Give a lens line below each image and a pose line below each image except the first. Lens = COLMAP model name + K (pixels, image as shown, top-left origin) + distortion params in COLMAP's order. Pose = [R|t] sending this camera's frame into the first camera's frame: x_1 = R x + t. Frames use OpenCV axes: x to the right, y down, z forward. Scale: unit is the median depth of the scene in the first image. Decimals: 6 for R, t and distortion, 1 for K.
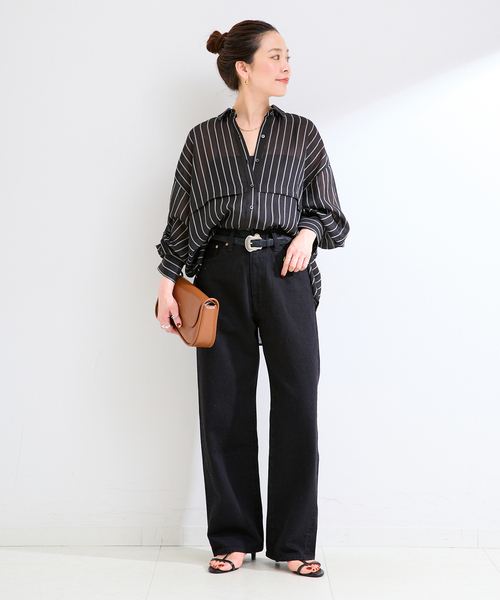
lens RADIAL K [[1239.3, 0, 249.5], [0, 1239.3, 300.4], [0, 0, 1]] dist [0.024377, 0.000000]
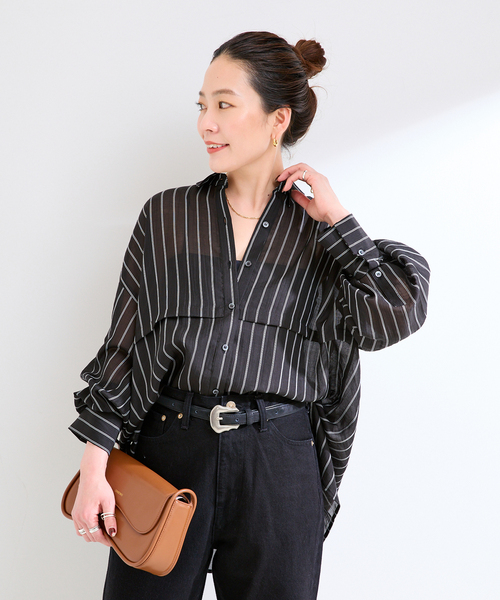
lens RADIAL K [[1239.3, 0, 250.4], [0, 1239.3, 299.4], [0, 0, 1]] dist [0.024377, 0.000000]
pose [[0.998280, 0.007671, -0.058115, 0.047828], [-0.007314, 0.999953, 0.006347, -0.103568], [0.058161, -0.005912, 0.998290, 0.421597]]
